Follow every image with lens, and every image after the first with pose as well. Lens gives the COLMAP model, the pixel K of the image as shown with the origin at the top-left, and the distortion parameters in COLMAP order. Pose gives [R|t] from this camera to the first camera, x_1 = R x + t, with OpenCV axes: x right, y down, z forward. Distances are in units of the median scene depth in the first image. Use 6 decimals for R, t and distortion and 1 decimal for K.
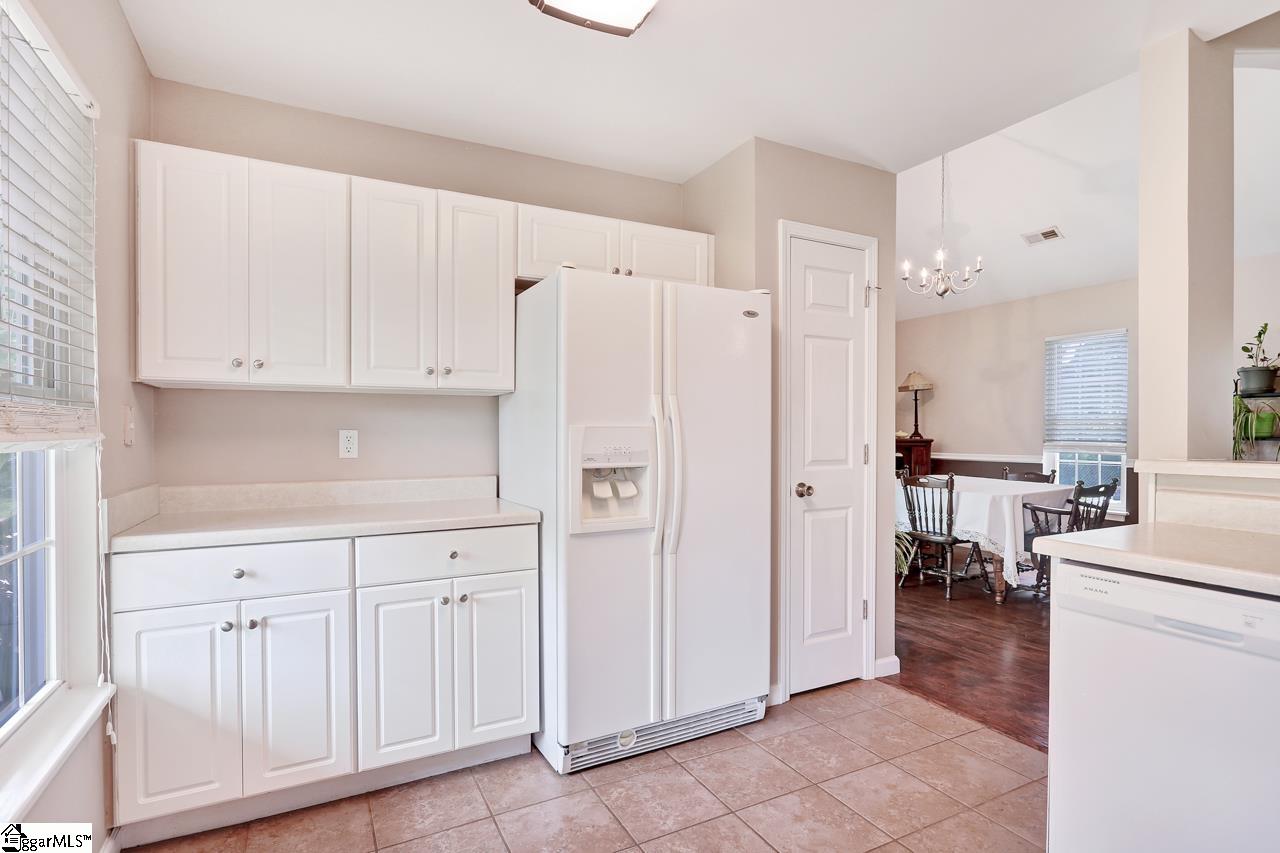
lens RADIAL K [[643.3, 0, 651.5], [0, 643.3, 430.2], [0, 0, 1]] dist [-0.006611, -0.001599]
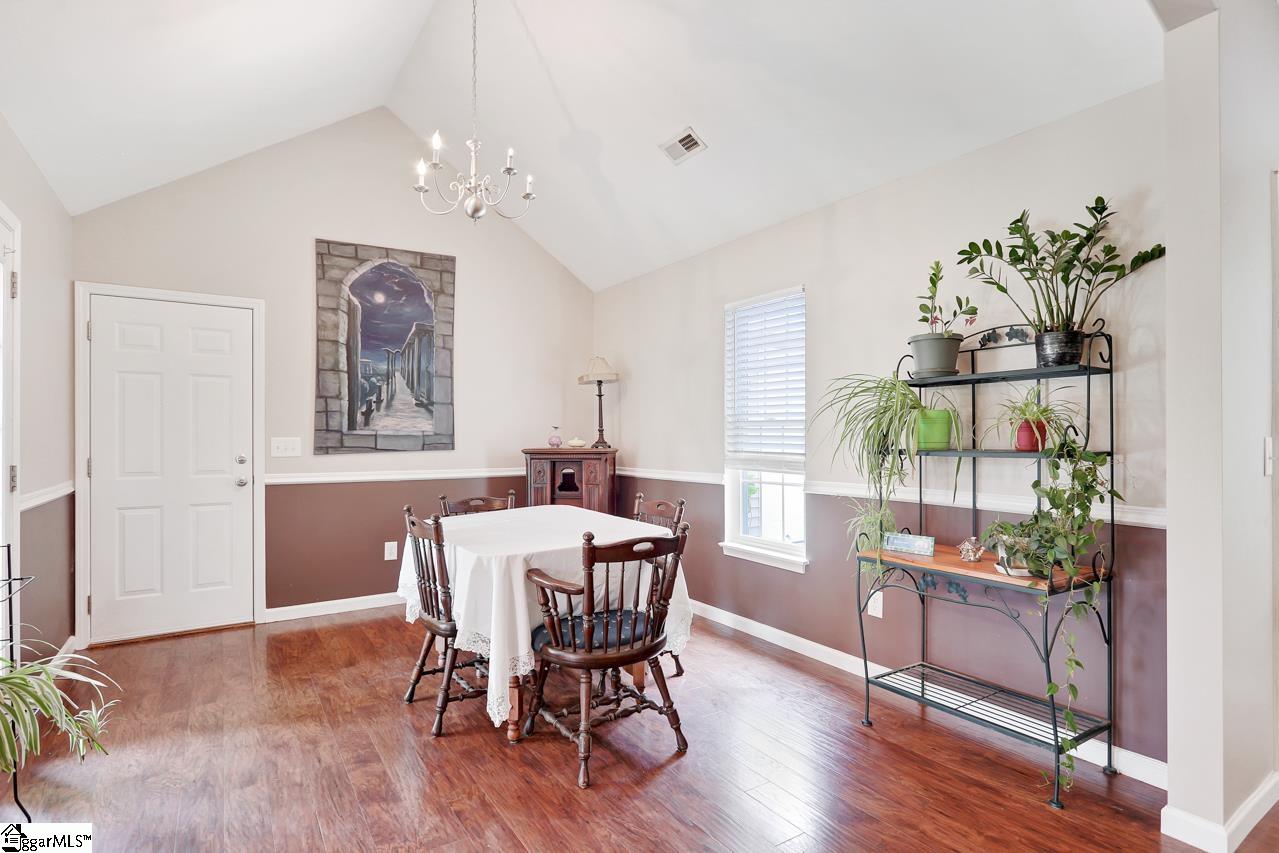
lens RADIAL K [[642.8, 0, 651.0], [0, 642.8, 430.2], [0, 0, 1]] dist [-0.006611, -0.001599]
pose [[0.993656, 0.000279, 0.112464, 0.578463], [0.000623, 0.999968, -0.007984, -0.003090], [-0.112463, 0.008003, 0.993624, 0.397183]]
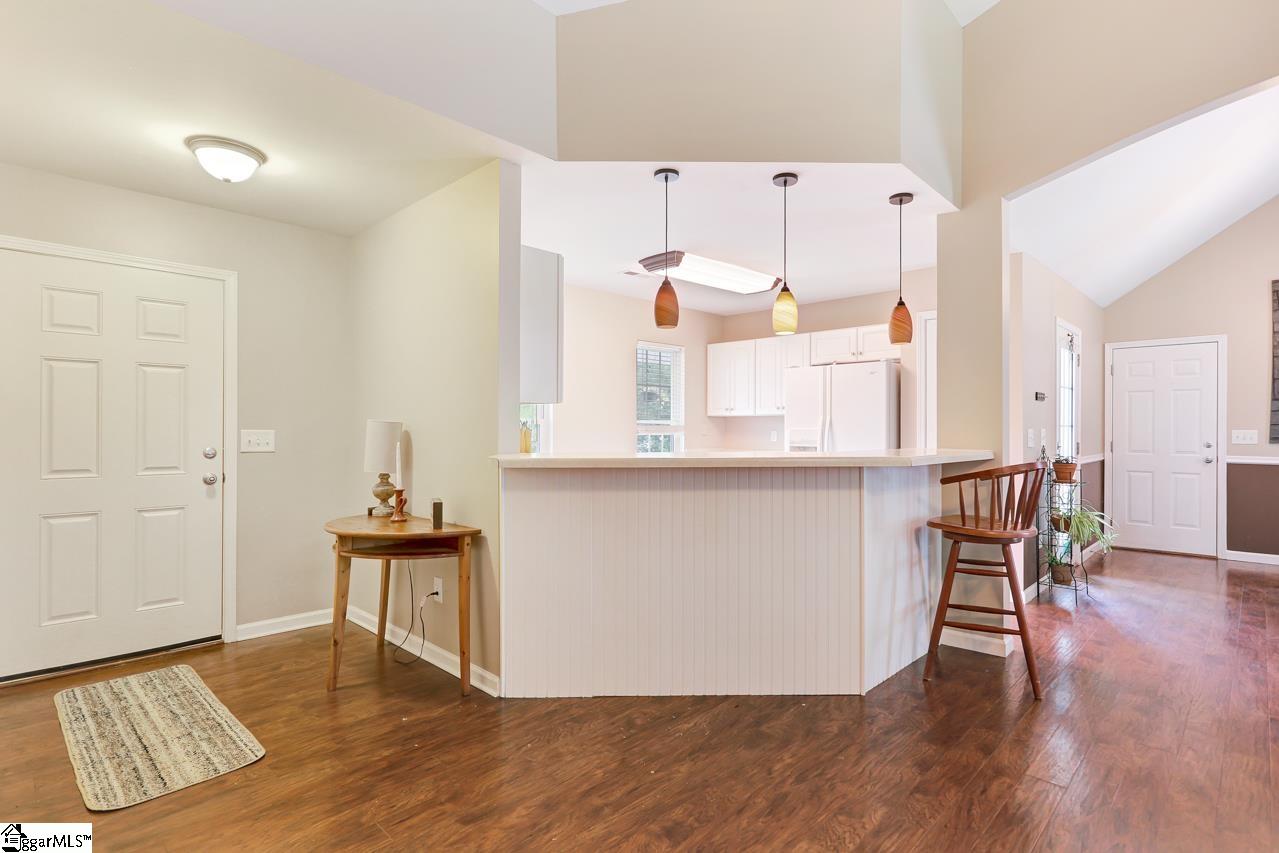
lens RADIAL K [[634.9, 0, 642.7], [0, 634.9, 440.2], [0, 0, 1]] dist [-0.004935, -0.000249]
pose [[0.315806, 0.017033, -0.948671, 0.979294], [0.001818, 0.999826, 0.018557, -0.005845], [0.948822, -0.007585, 0.315720, -0.168199]]
